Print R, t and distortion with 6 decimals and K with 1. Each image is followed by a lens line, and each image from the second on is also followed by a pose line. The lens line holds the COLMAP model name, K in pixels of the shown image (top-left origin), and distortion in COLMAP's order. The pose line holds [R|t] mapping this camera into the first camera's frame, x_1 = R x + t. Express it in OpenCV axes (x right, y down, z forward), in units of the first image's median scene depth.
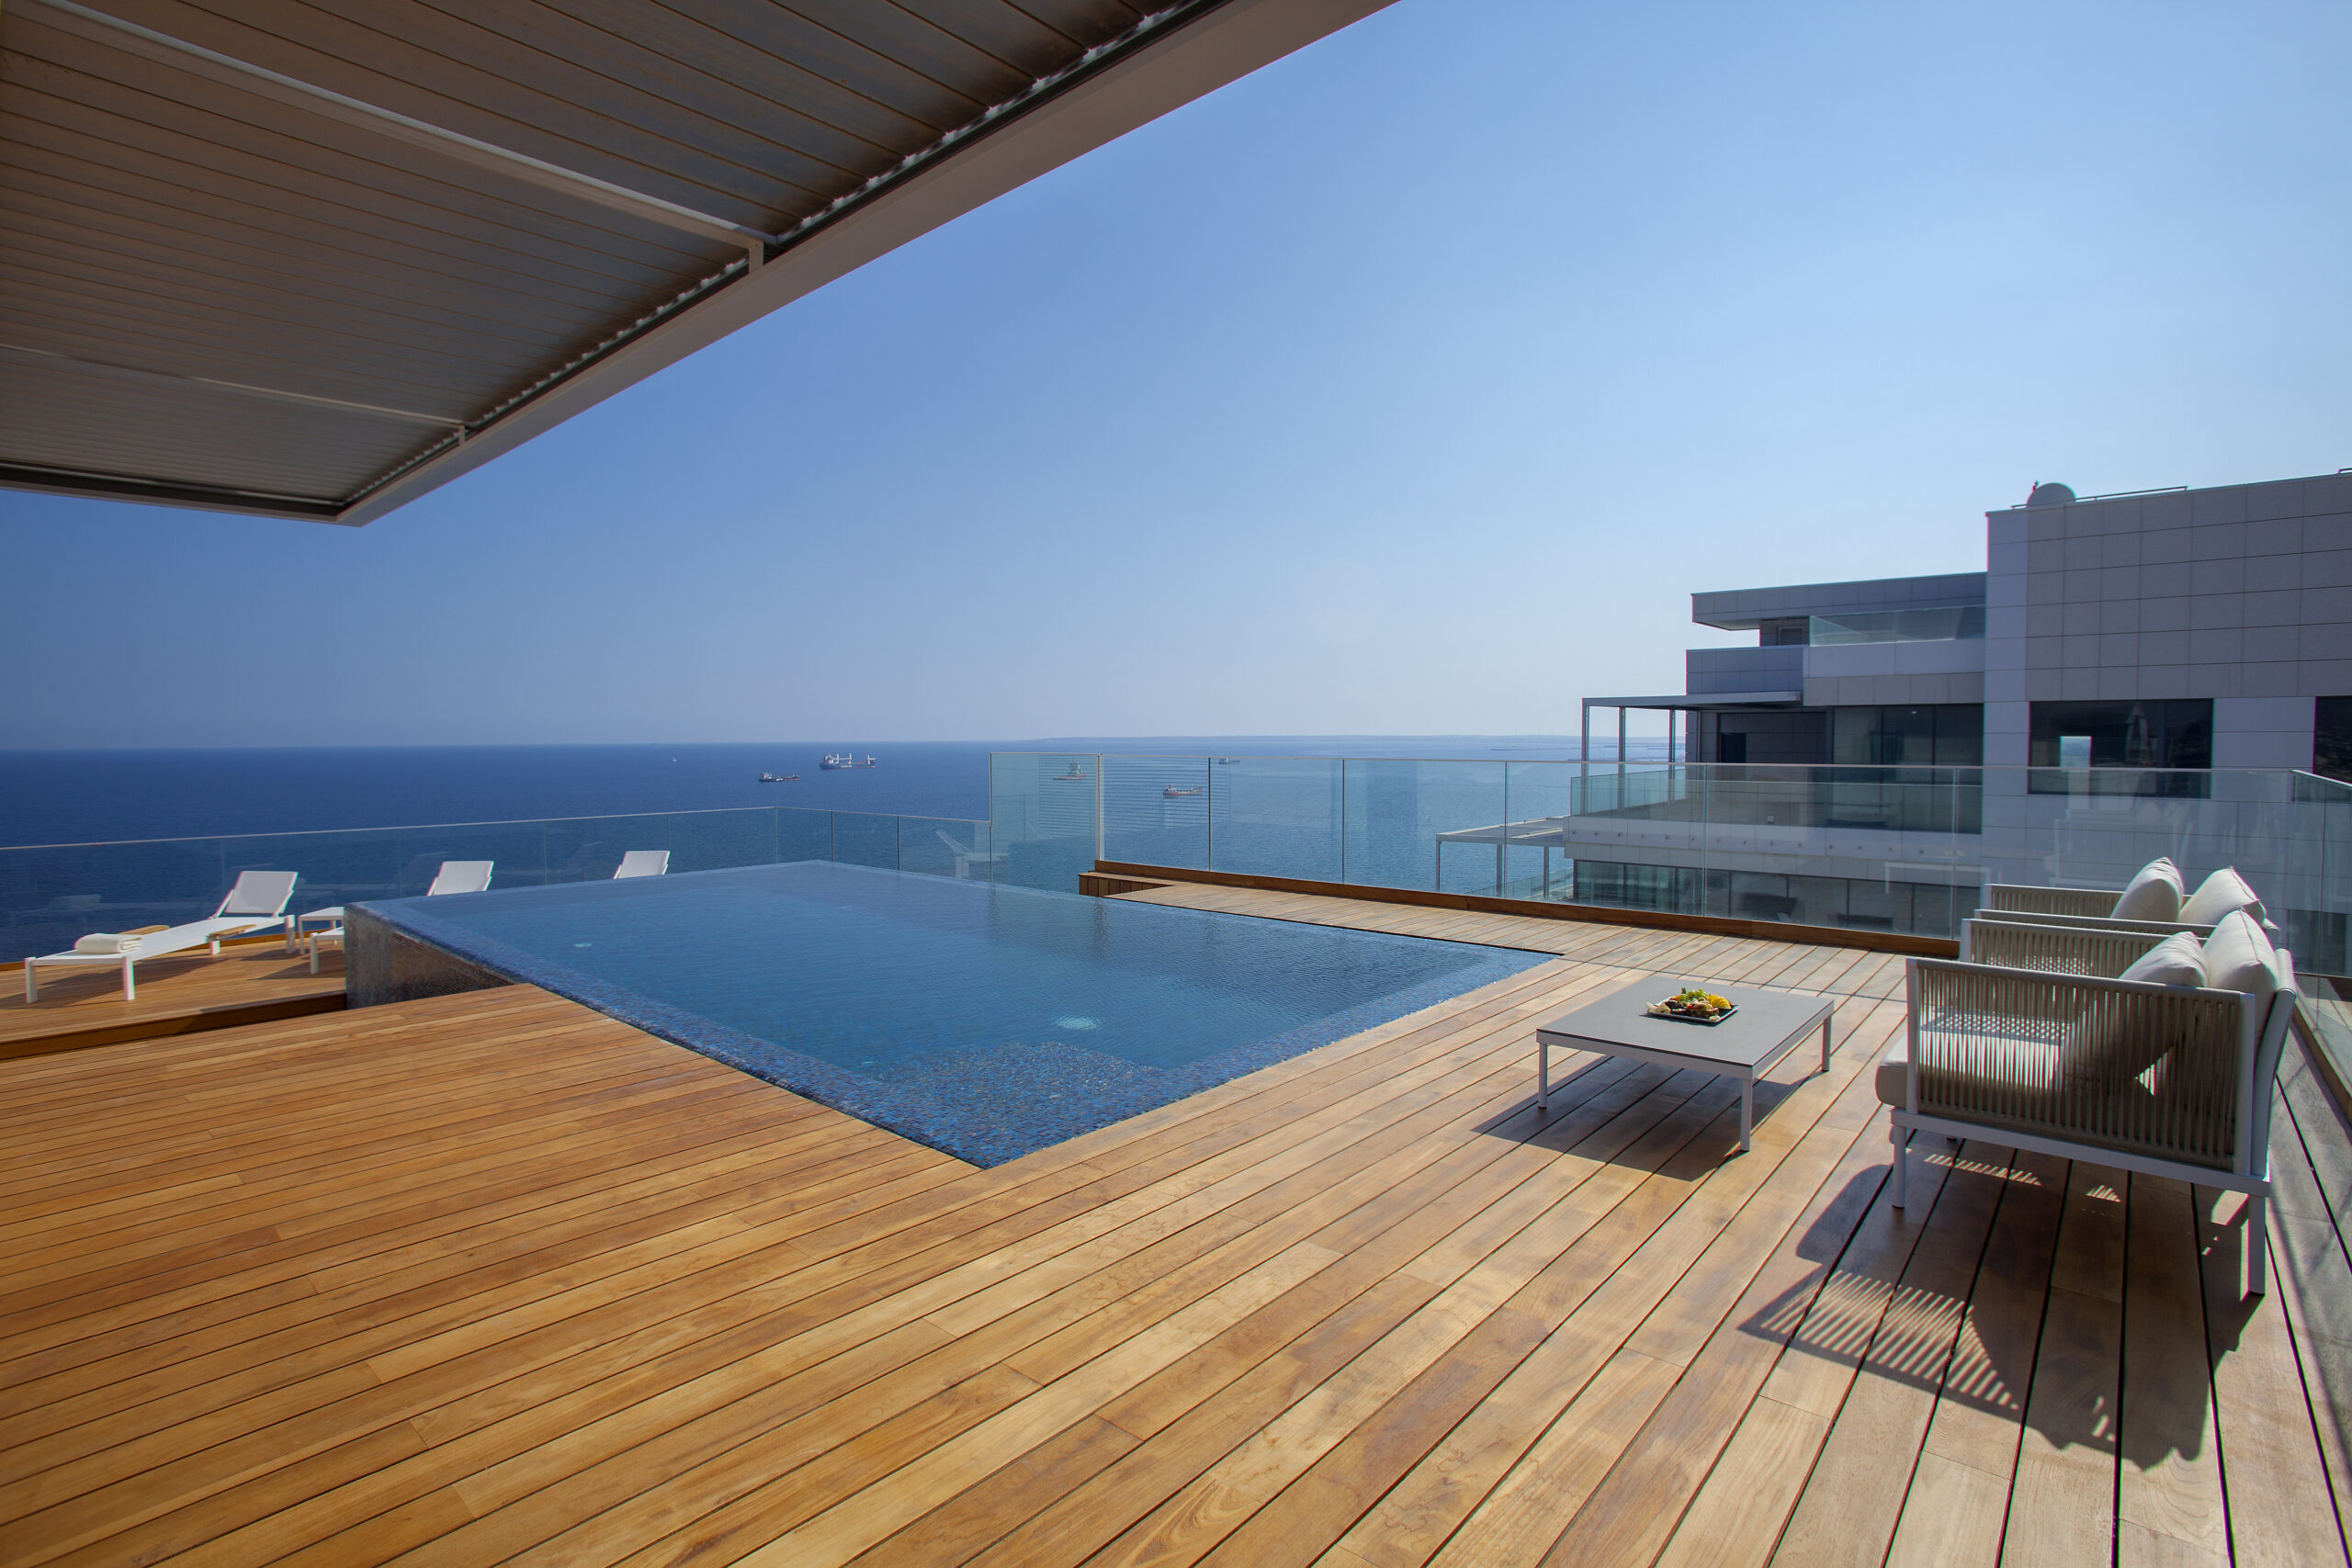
lens RADIAL K [[1187.0, 0, 1176.0], [0, 1187.0, 784.0], [0, 0, 1]] dist [-0.037646, 0.043808]
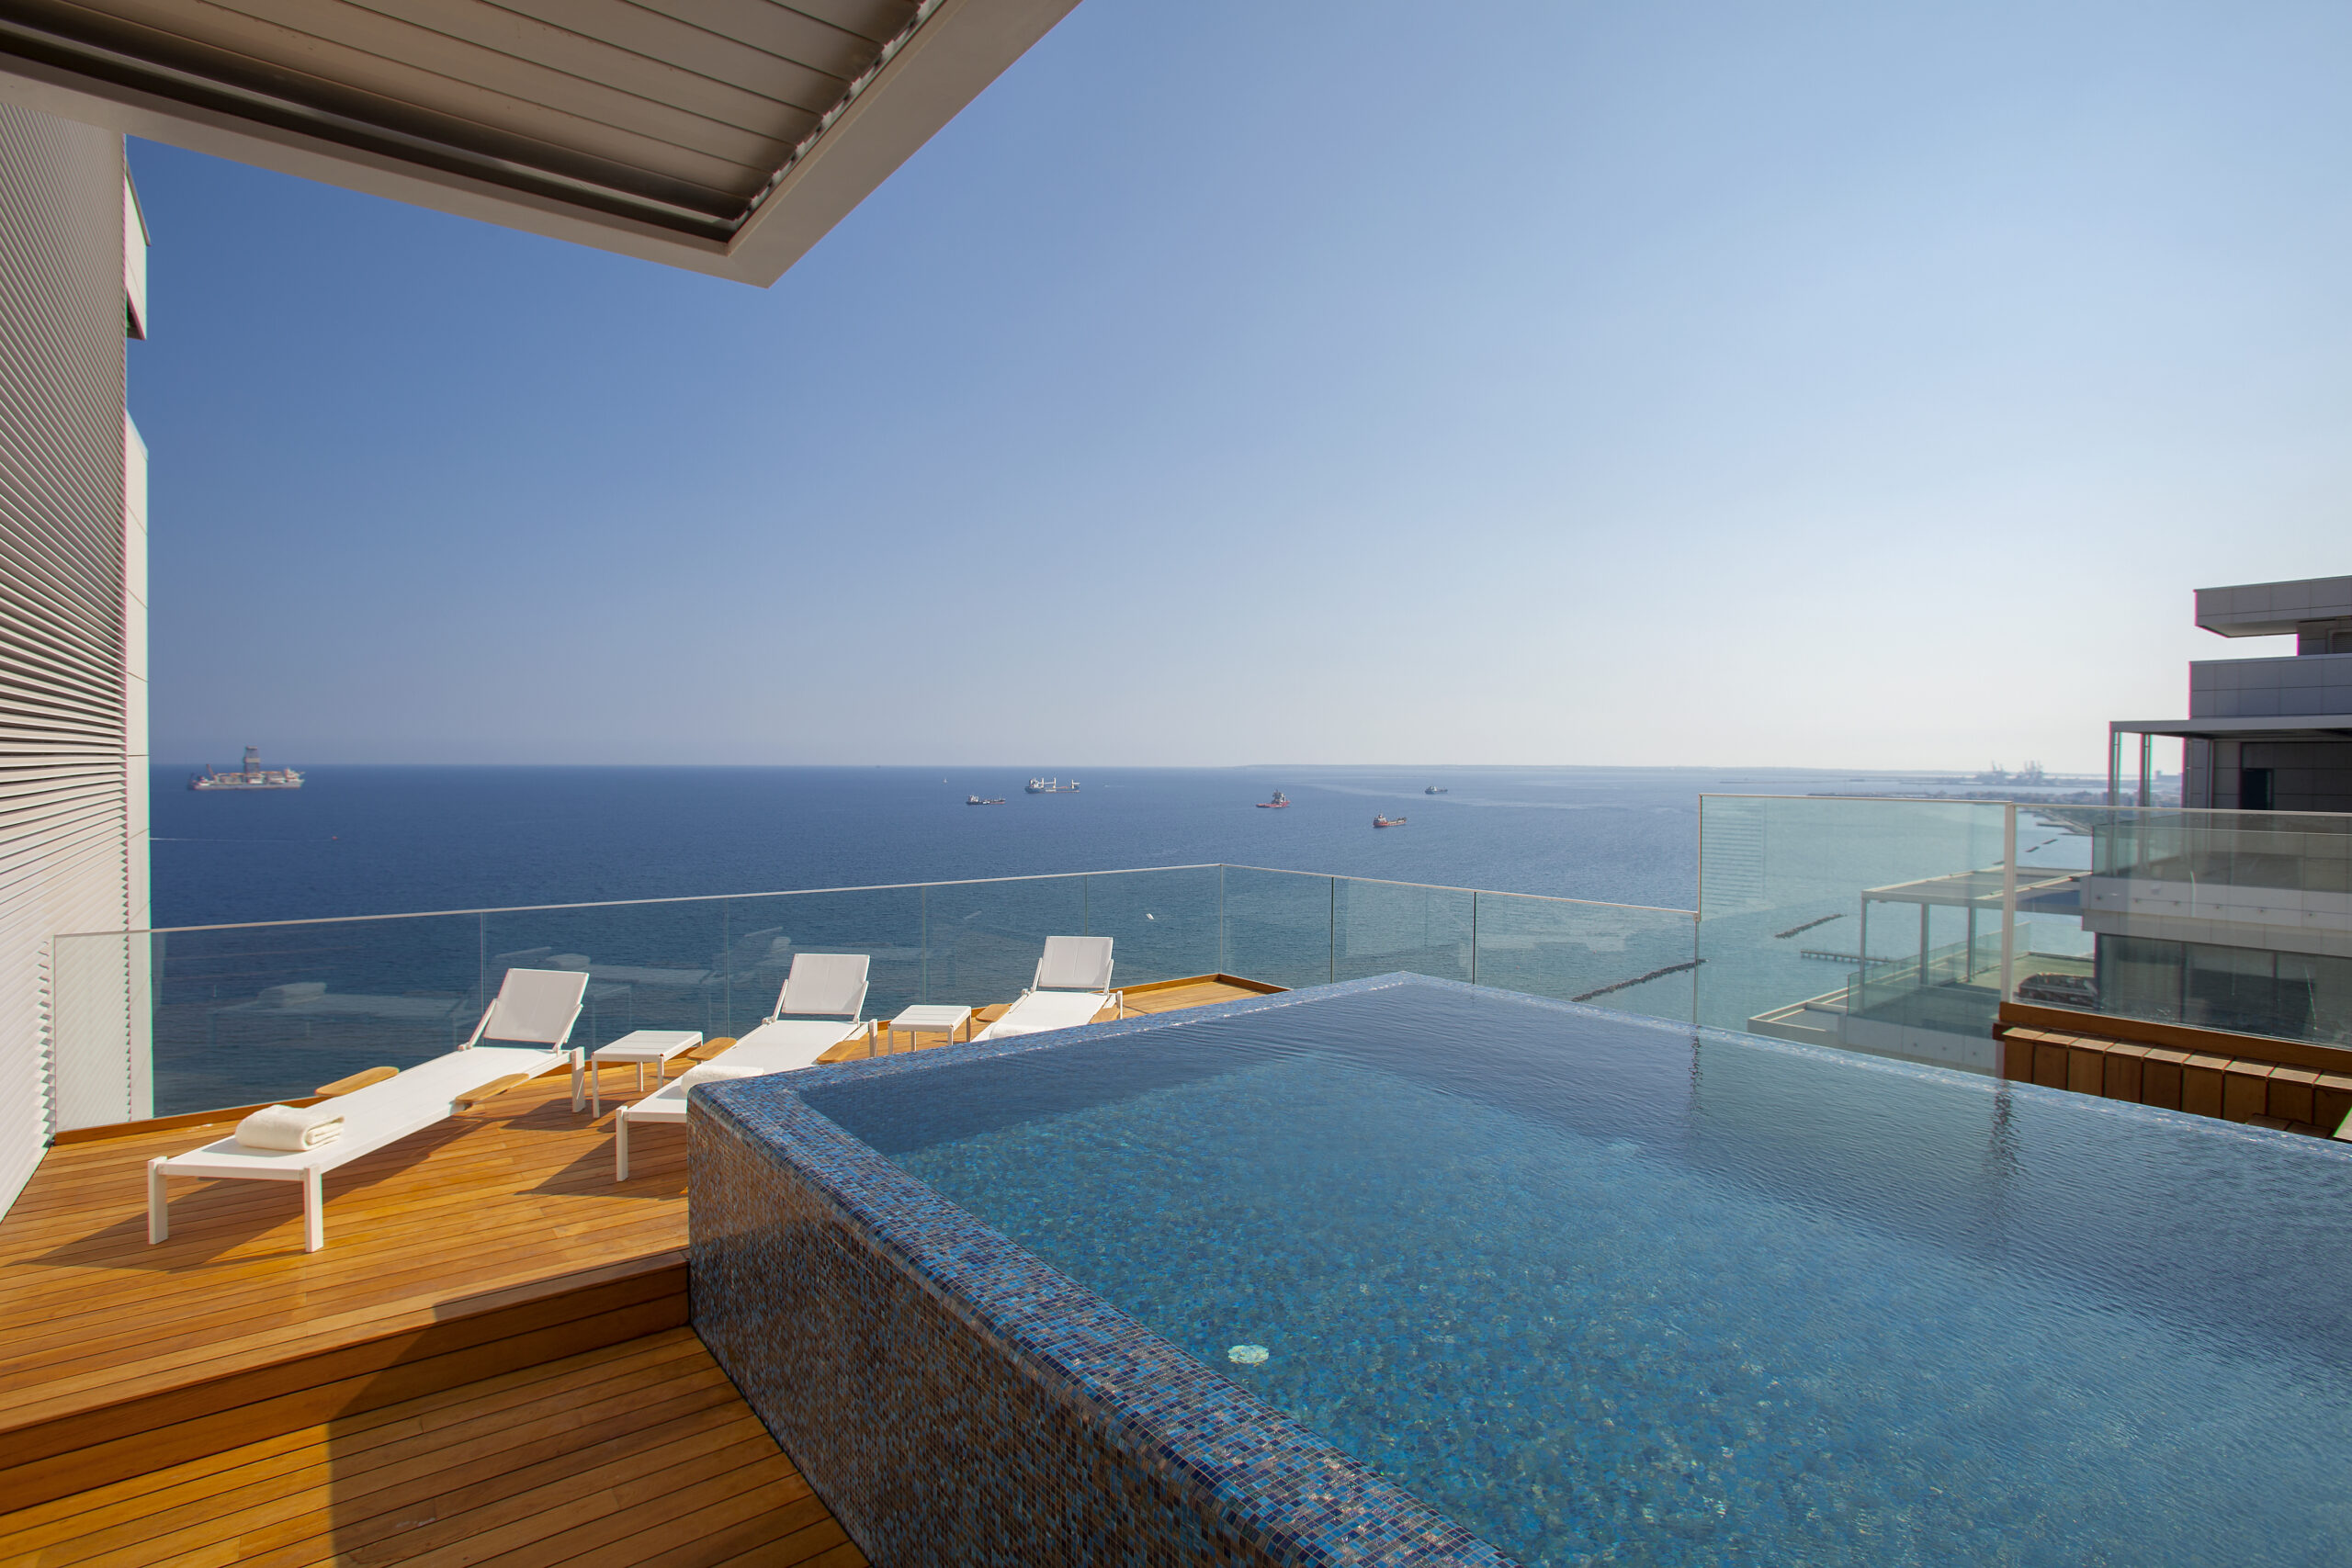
lens RADIAL K [[1187.0, 0, 1176.0], [0, 1187.0, 784.0], [0, 0, 1]] dist [-0.037646, 0.043808]
pose [[0.987300, 0.014703, -0.158184, -0.120809], [-0.018356, 0.999597, -0.021654, -0.004705], [0.157802, 0.024283, 0.987172, 0.152771]]
